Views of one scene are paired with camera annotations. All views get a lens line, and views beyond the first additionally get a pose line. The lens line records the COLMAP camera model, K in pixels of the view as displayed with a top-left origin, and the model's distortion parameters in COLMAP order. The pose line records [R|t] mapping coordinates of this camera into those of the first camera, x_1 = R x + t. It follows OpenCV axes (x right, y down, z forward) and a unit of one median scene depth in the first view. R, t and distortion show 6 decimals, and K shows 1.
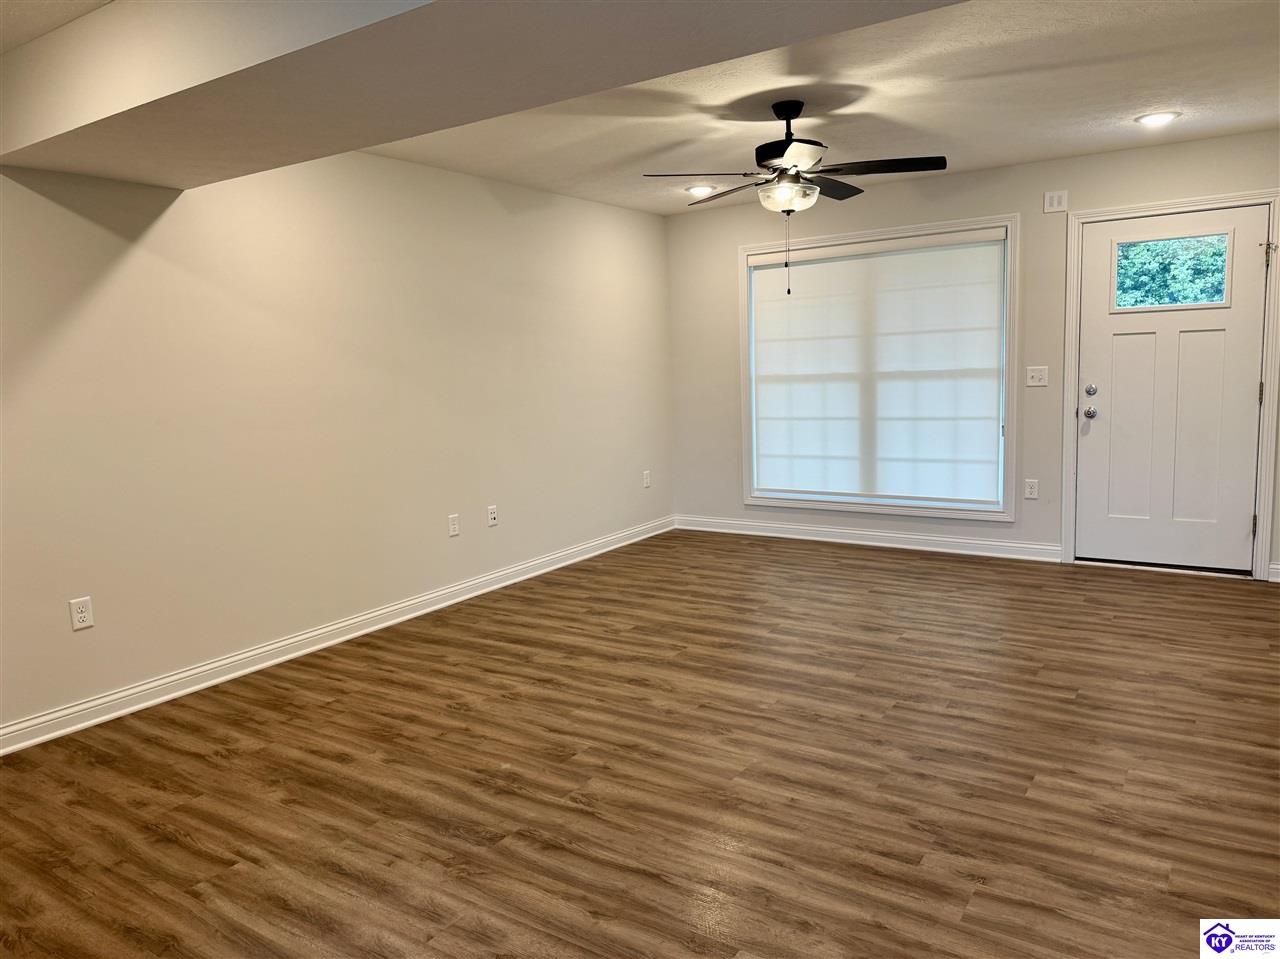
lens RADIAL K [[894.0, 0, 634.0], [0, 894.0, 465.8], [0, 0, 1]] dist [0.066287, -0.074498]
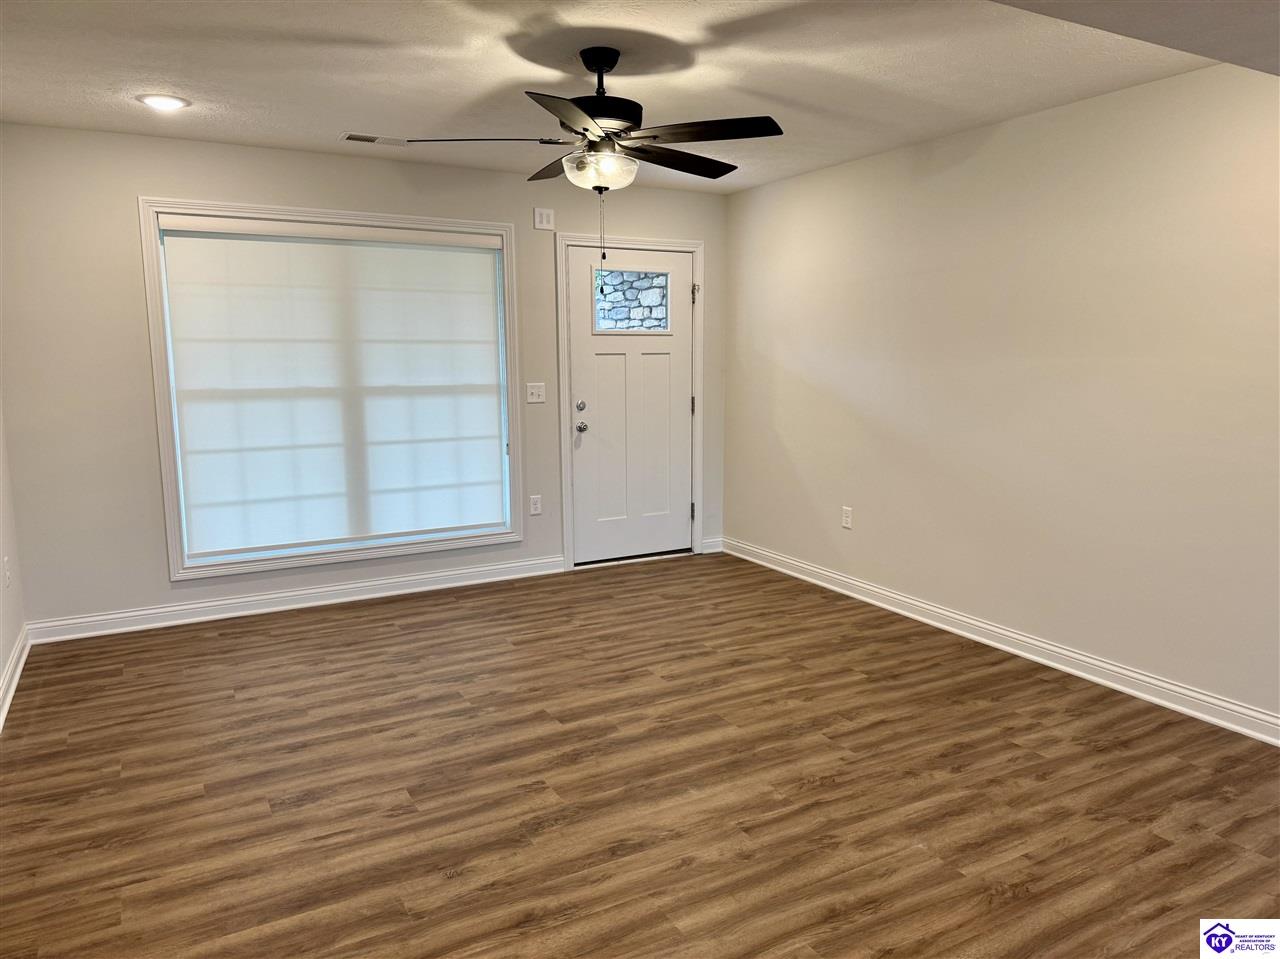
lens RADIAL K [[894.0, 0, 651.2], [0, 894.0, 473.0], [0, 0, 1]] dist [0.066287, -0.074498]
pose [[0.442305, -0.089186, 0.892419, -0.494406], [0.088786, 0.994510, 0.055385, -0.067919], [-0.892459, 0.054737, 0.447795, 0.566260]]
